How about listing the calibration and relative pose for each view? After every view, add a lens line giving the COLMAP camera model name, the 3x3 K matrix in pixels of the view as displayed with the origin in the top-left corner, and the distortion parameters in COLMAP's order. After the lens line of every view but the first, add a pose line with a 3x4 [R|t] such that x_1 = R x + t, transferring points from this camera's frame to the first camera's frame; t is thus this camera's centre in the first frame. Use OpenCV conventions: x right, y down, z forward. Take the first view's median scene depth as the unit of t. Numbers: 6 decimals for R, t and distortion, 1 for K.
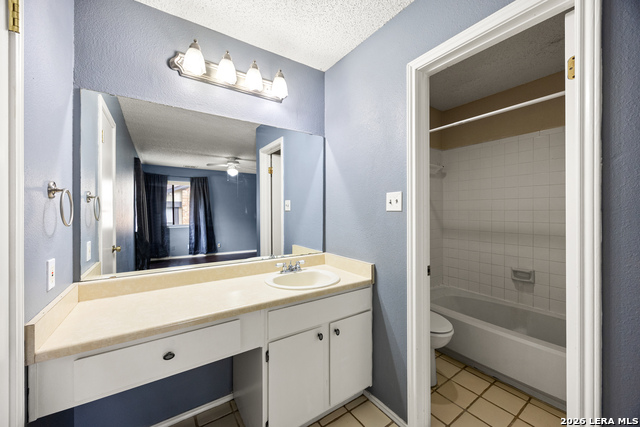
lens RADIAL K [[244.9, 0, 318.1], [0, 244.9, 212.6], [0, 0, 1]] dist [-0.002526, -0.000220]
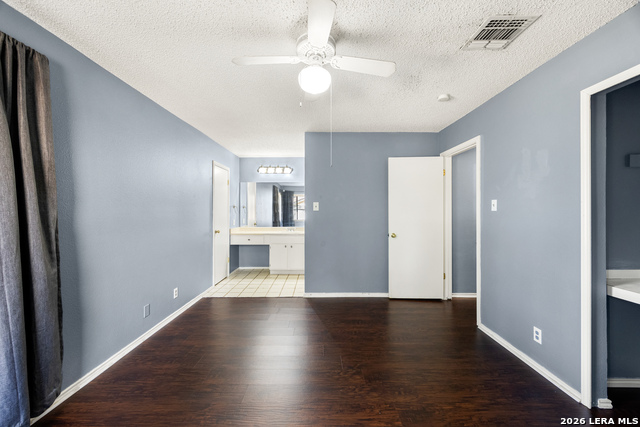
lens RADIAL K [[246.7, 0, 320.3], [0, 246.7, 210.7], [0, 0, 1]] dist [-0.000984, -0.000416]
pose [[0.828558, -0.001779, -0.559901, 1.692185], [-0.000872, 0.999990, -0.004468, 0.004621], [0.559903, 0.004190, 0.828548, -1.168427]]
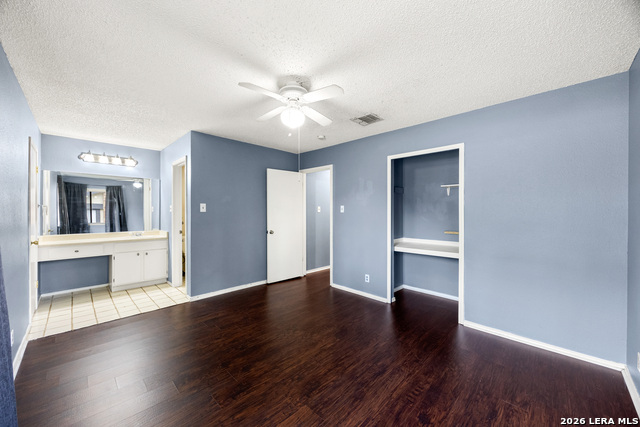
lens RADIAL K [[244.9, 0, 318.1], [0, 244.9, 212.6], [0, 0, 1]] dist [-0.002526, -0.000220]
pose [[0.981305, 0.000014, 0.192459, 1.107183], [-0.000062, 1.000000, 0.000243, 0.000239], [-0.192459, -0.000251, 0.981305, -1.631209]]
